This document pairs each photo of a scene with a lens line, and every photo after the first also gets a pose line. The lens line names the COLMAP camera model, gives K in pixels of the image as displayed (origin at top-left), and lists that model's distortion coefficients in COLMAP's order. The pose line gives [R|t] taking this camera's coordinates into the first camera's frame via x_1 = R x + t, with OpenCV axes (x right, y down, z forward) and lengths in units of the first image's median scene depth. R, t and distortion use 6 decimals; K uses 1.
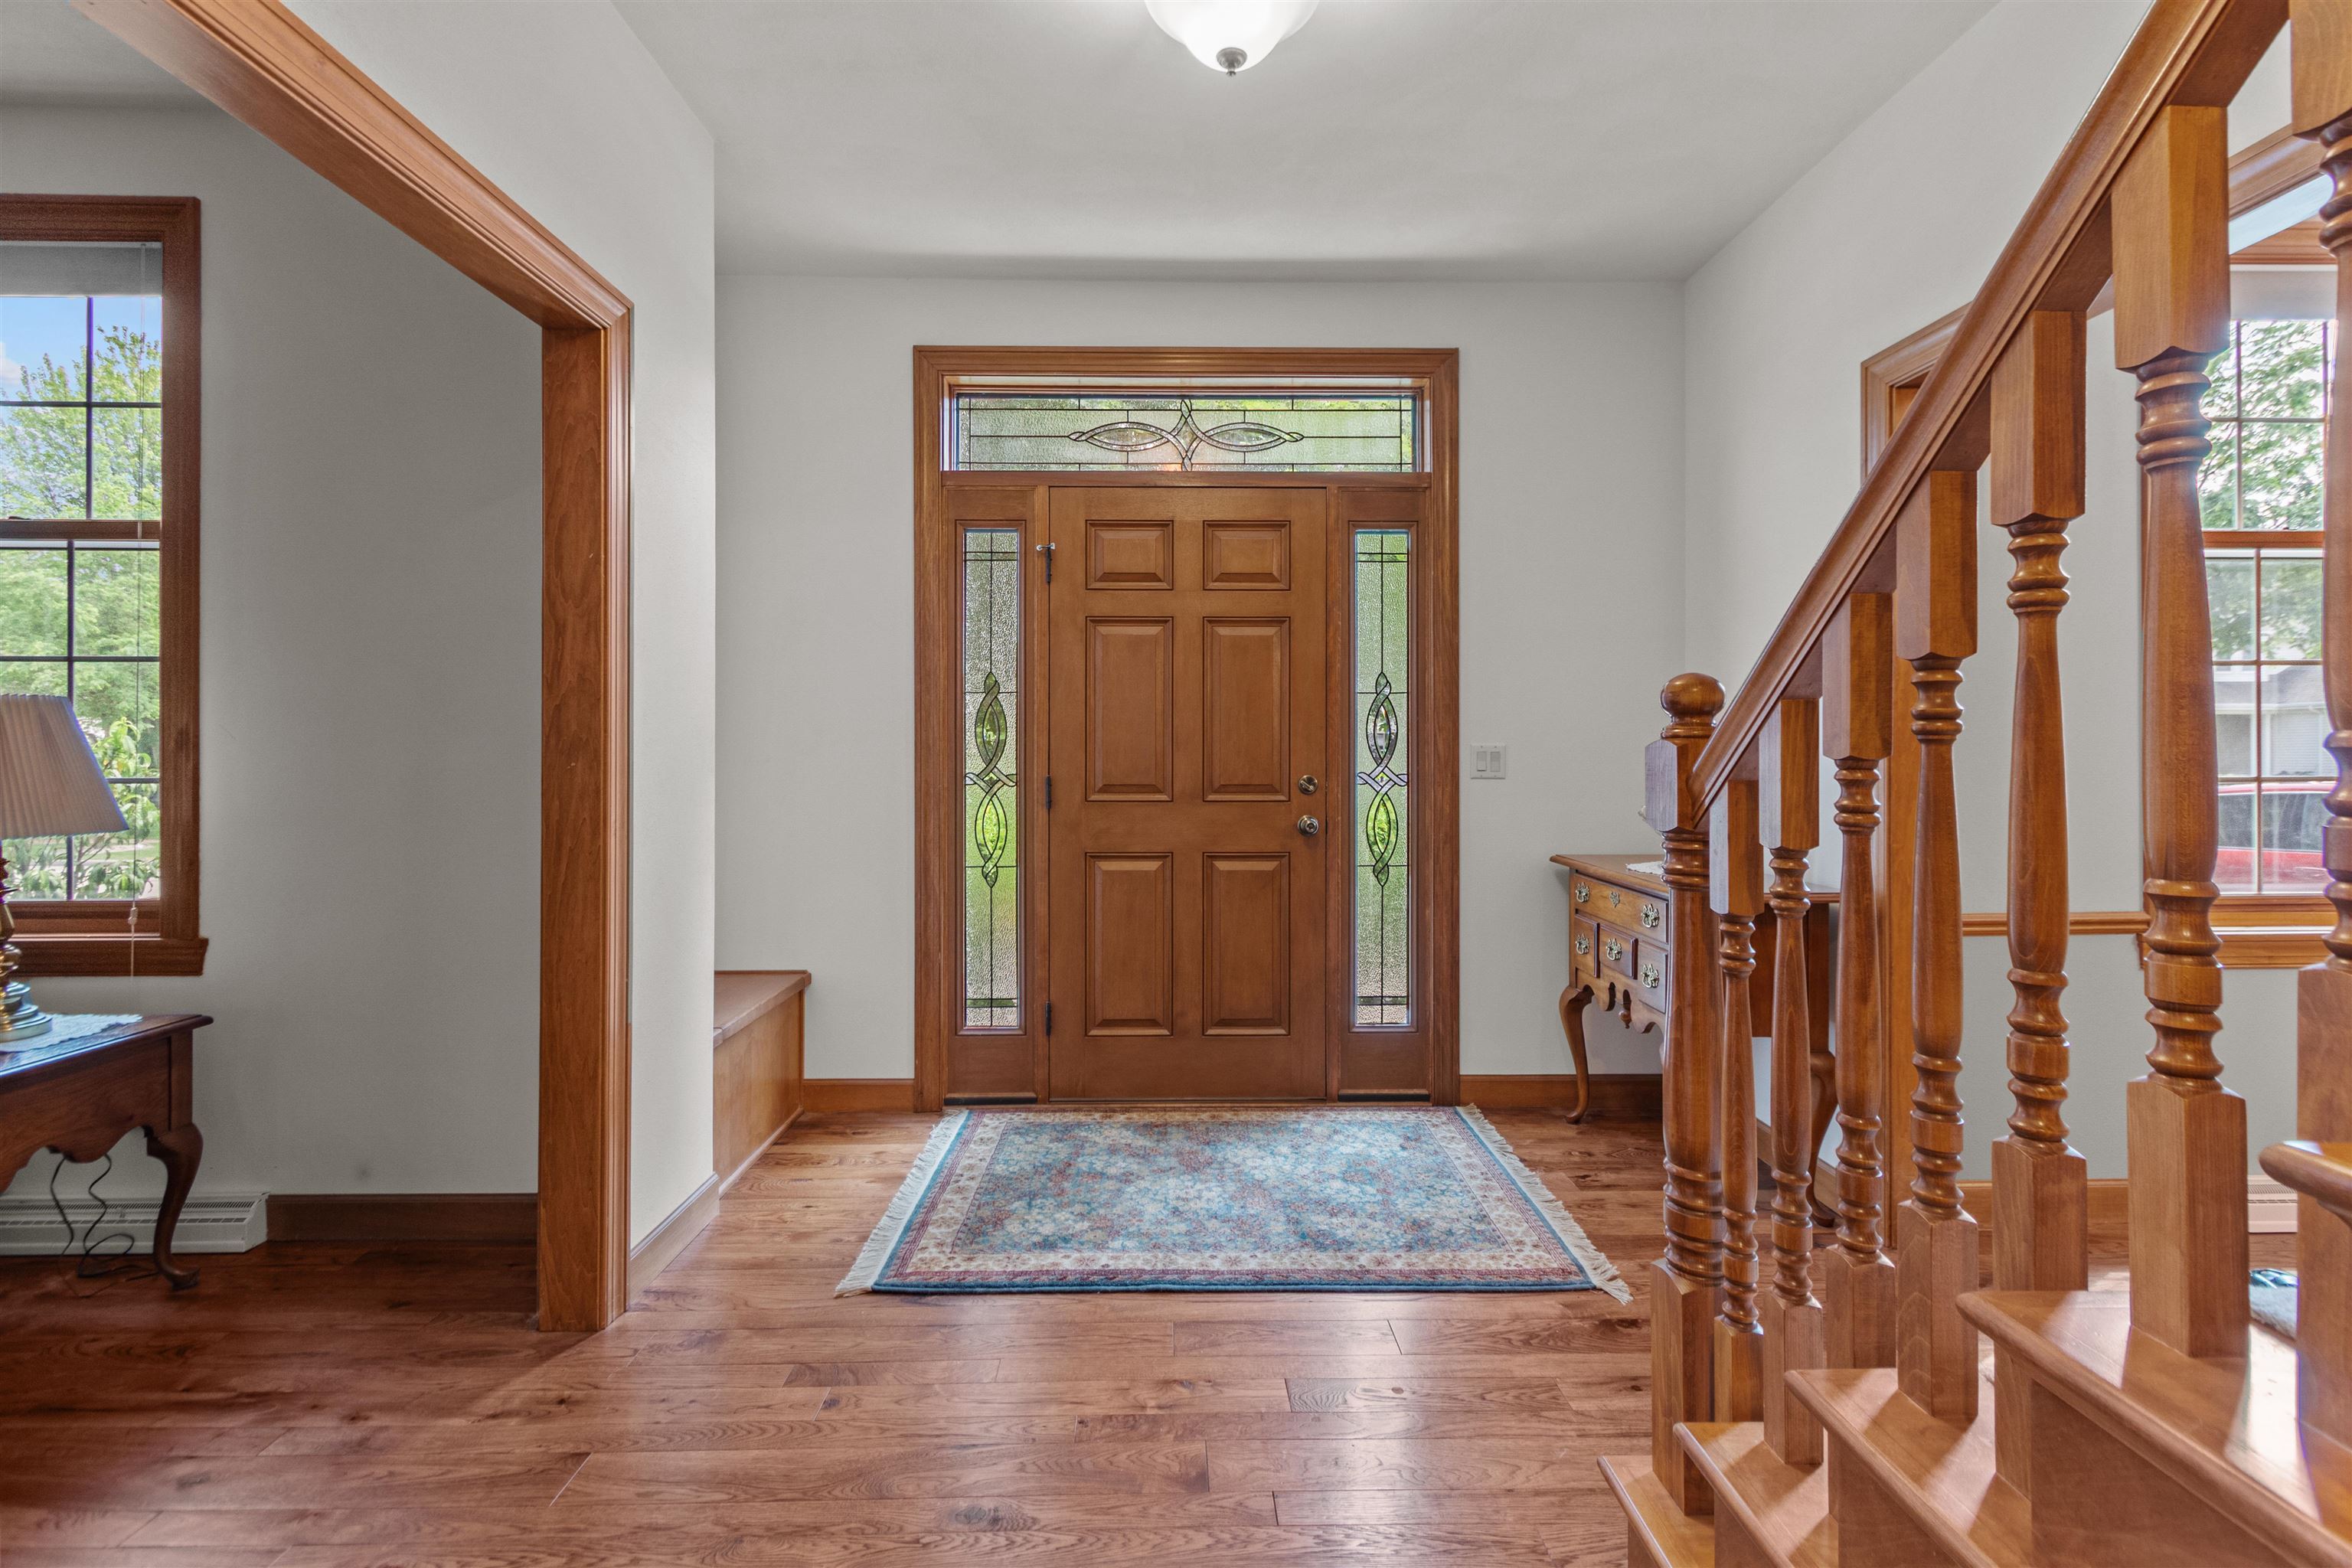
lens RADIAL K [[1070.2, 0, 1176.7], [0, 1070.2, 760.7], [0, 0, 1]] dist [0.005665, -0.002670]
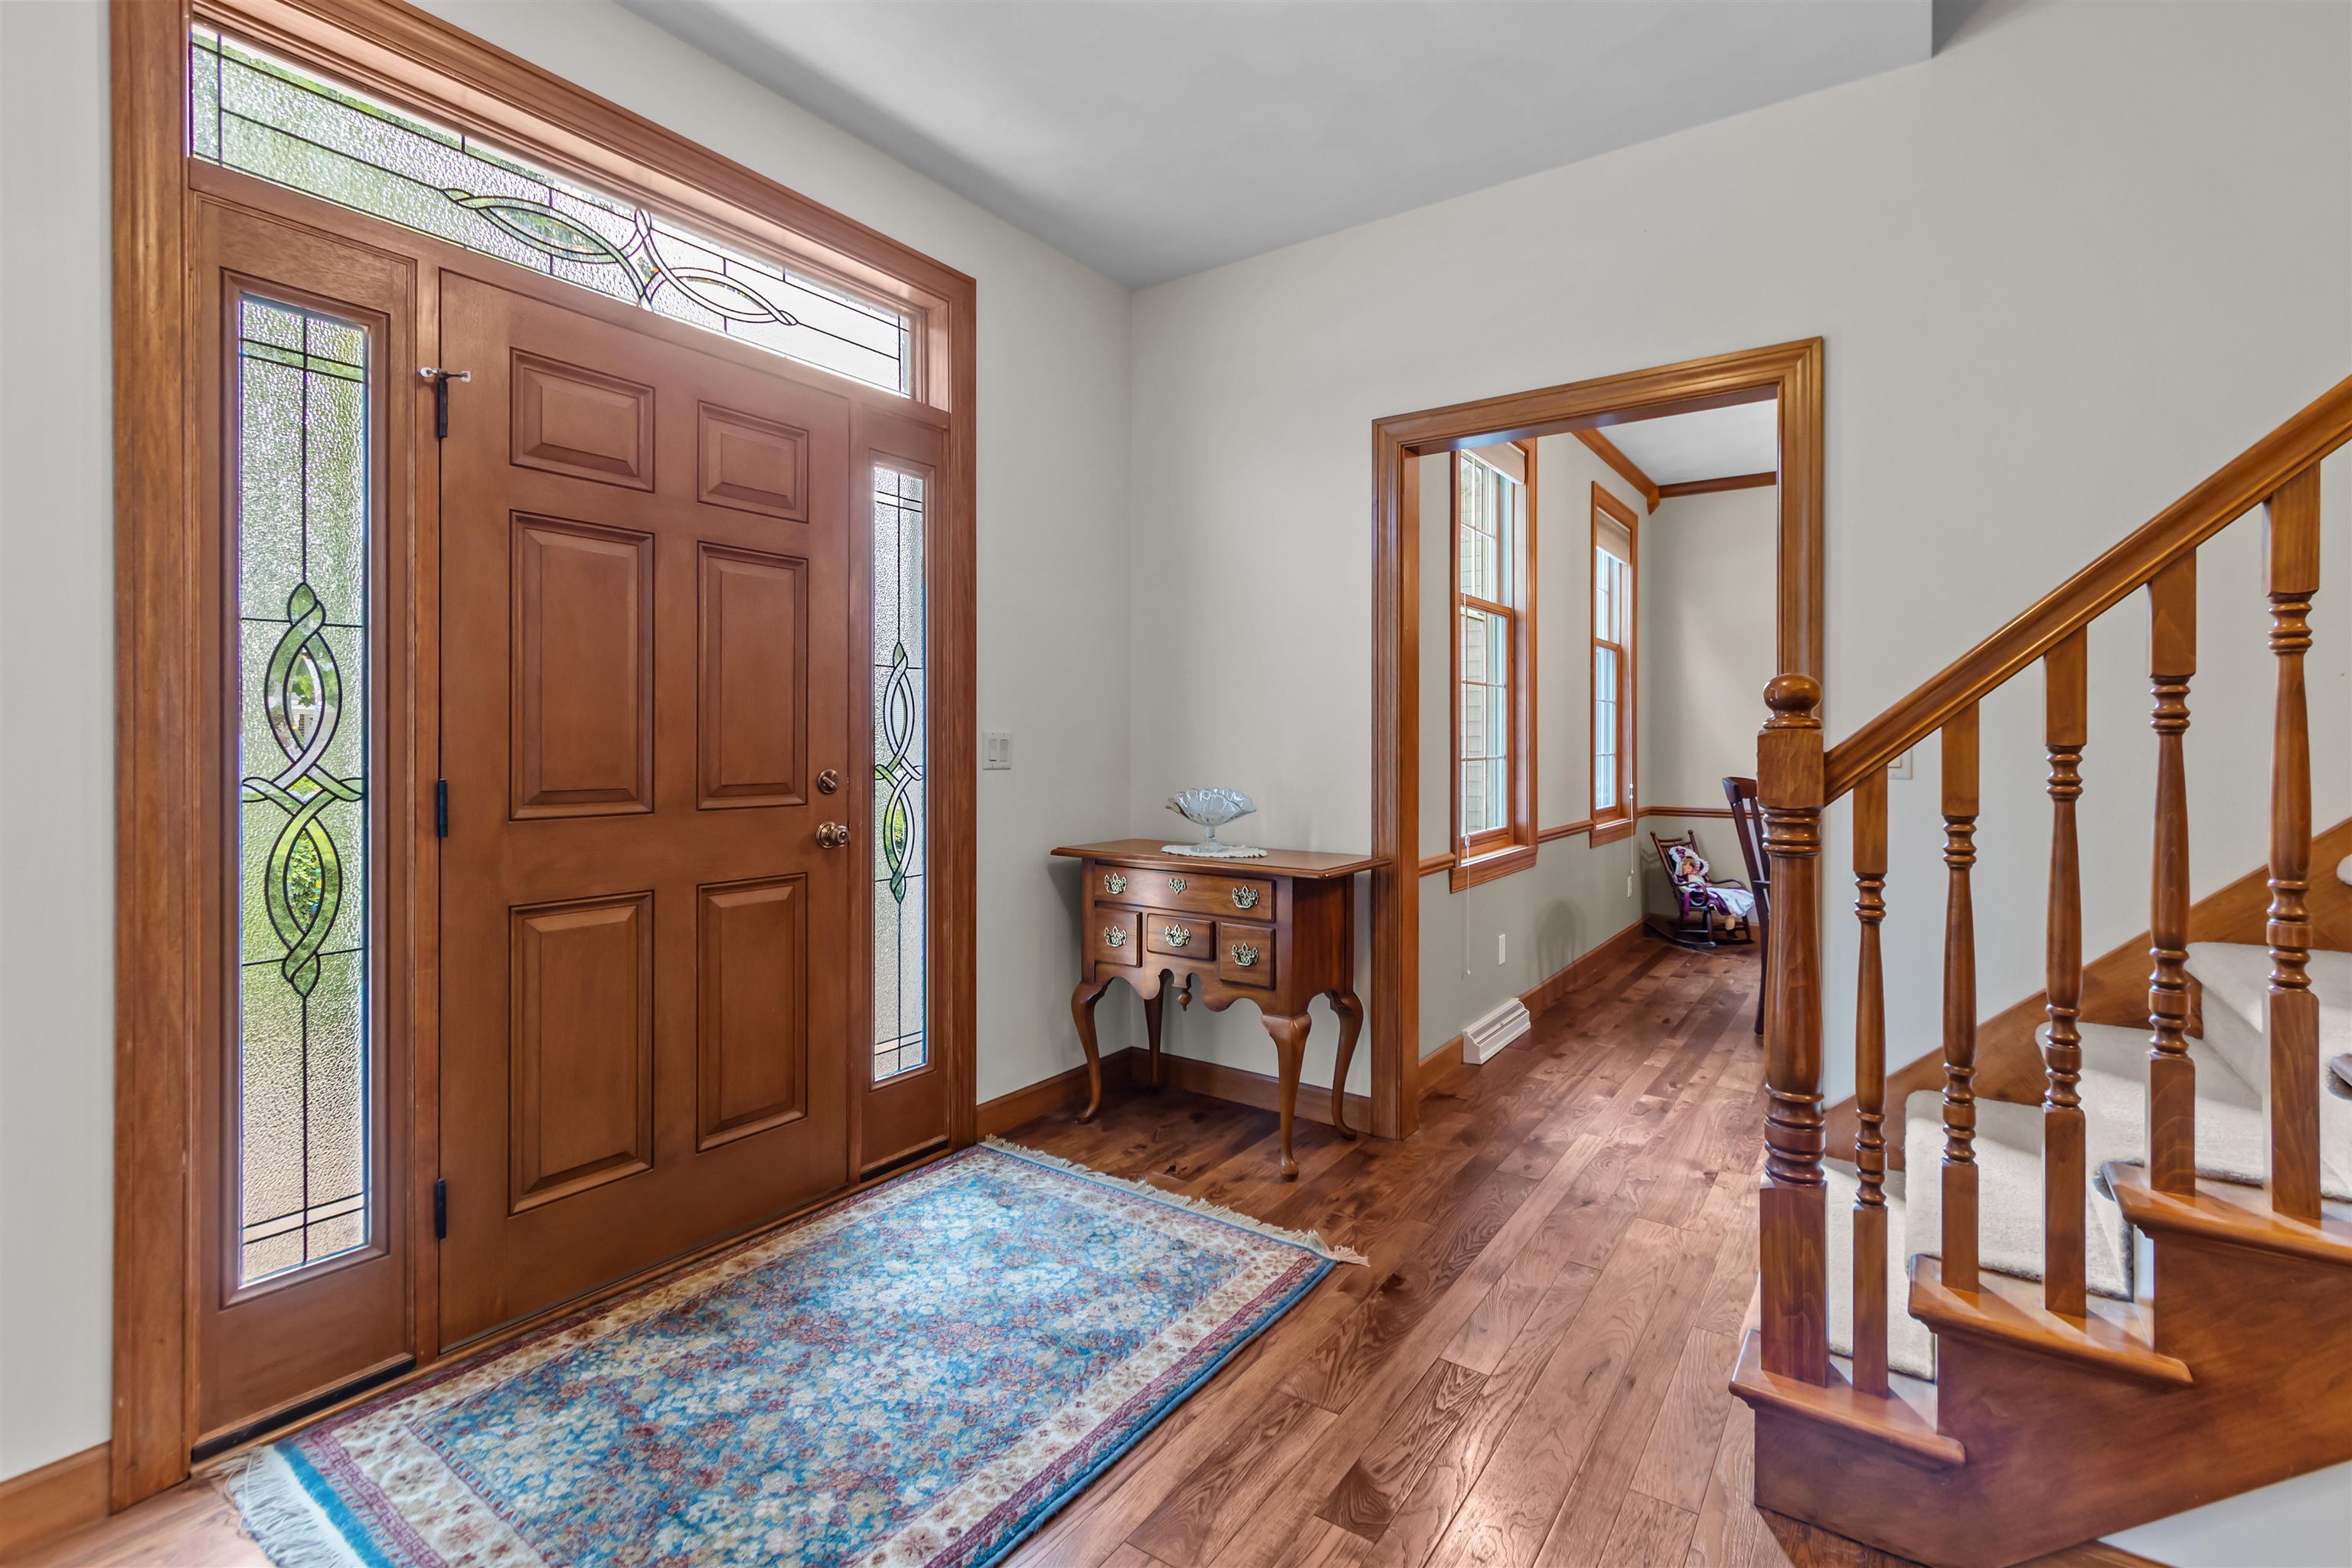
lens RADIAL K [[1070.2, 0, 1181.3], [0, 1070.2, 747.2], [0, 0, 1]] dist [0.005665, -0.002670]
pose [[0.581605, -0.003928, 0.813462, -0.352672], [0.004675, 0.999988, 0.001486, -0.002074], [-0.813458, 0.002939, 0.581616, 0.351589]]
